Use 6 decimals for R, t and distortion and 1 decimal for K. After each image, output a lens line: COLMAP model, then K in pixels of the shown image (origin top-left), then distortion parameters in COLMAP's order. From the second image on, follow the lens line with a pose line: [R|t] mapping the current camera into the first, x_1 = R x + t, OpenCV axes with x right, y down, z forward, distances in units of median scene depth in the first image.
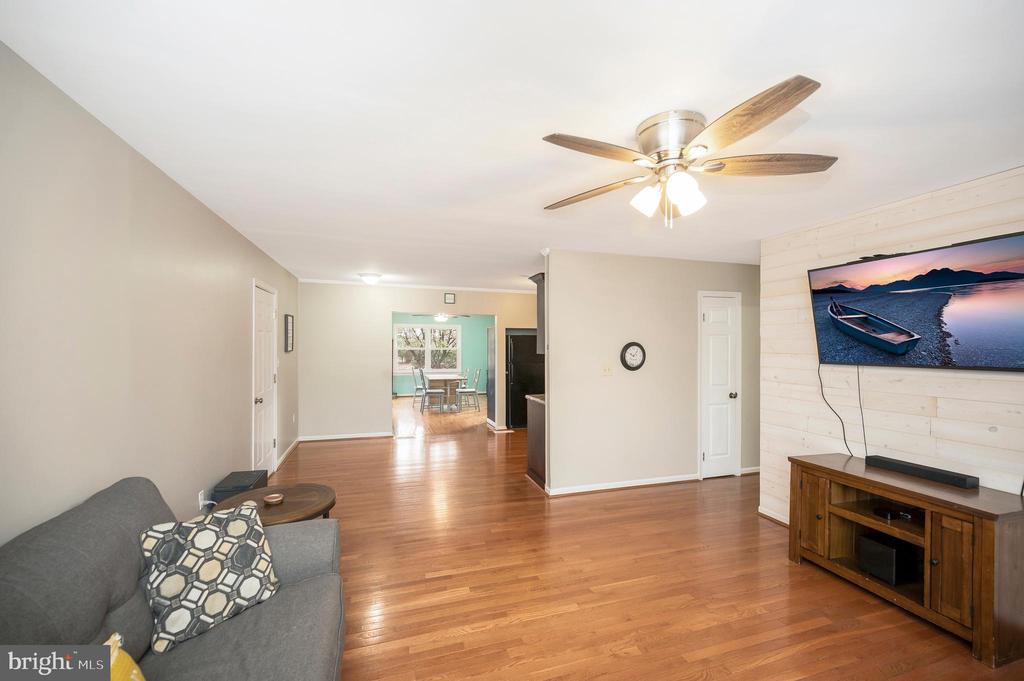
lens RADIAL K [[414.7, 0, 508.9], [0, 414.7, 343.3], [0, 0, 1]] dist [-0.000860, 0.001131]
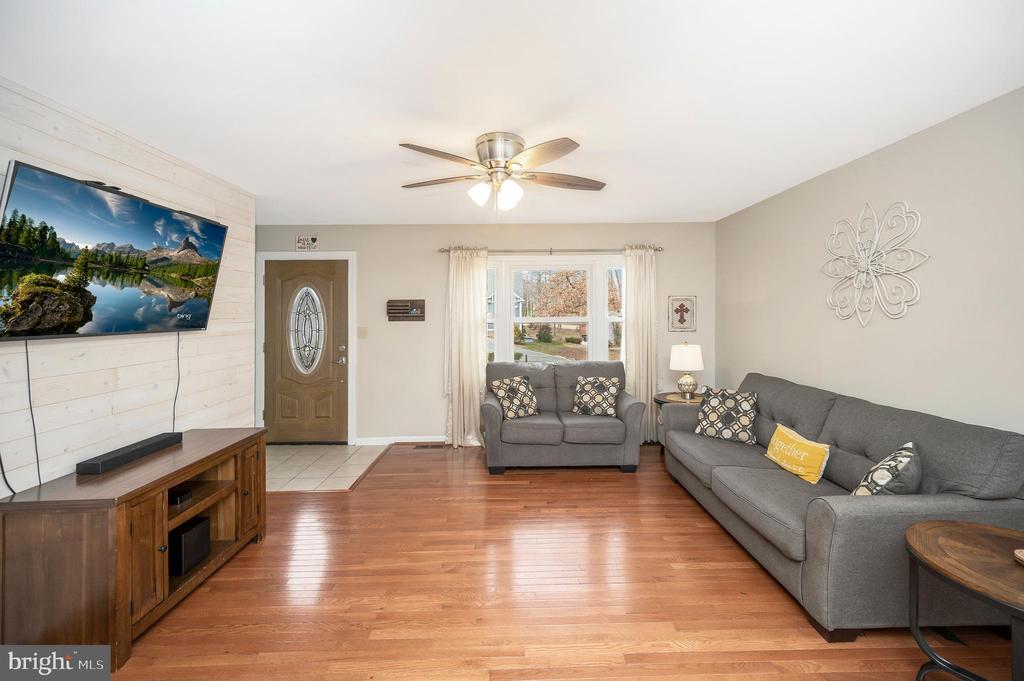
lens RADIAL K [[414.7, 0, 514.8], [0, 414.7, 312.0], [0, 0, 1]] dist [-0.000860, 0.001131]
pose [[-0.956023, 0.006110, 0.293228, -0.045285], [0.004000, 0.999962, -0.007793, 0.021025], [-0.293265, -0.006278, -0.956011, 1.581249]]
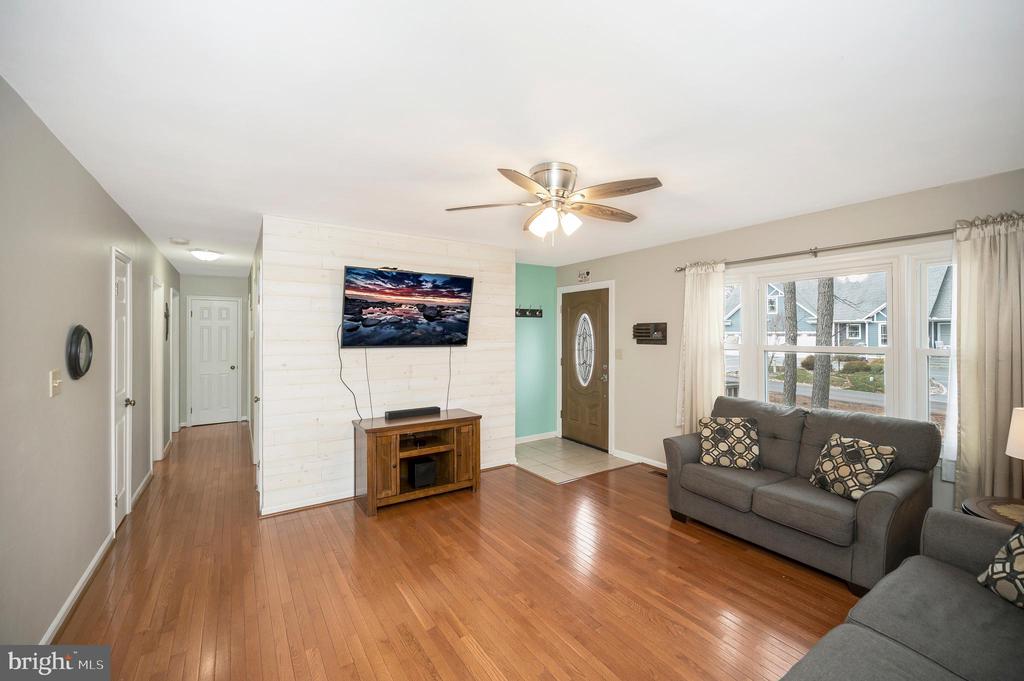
lens RADIAL K [[414.7, 0, 525.8], [0, 414.7, 336.3], [0, 0, 1]] dist [-0.000860, 0.001131]
pose [[-0.297764, -0.007505, 0.954610, -0.630300], [-0.009630, 0.999942, 0.004858, 0.006392], [-0.954591, -0.007747, -0.297819, 1.047175]]
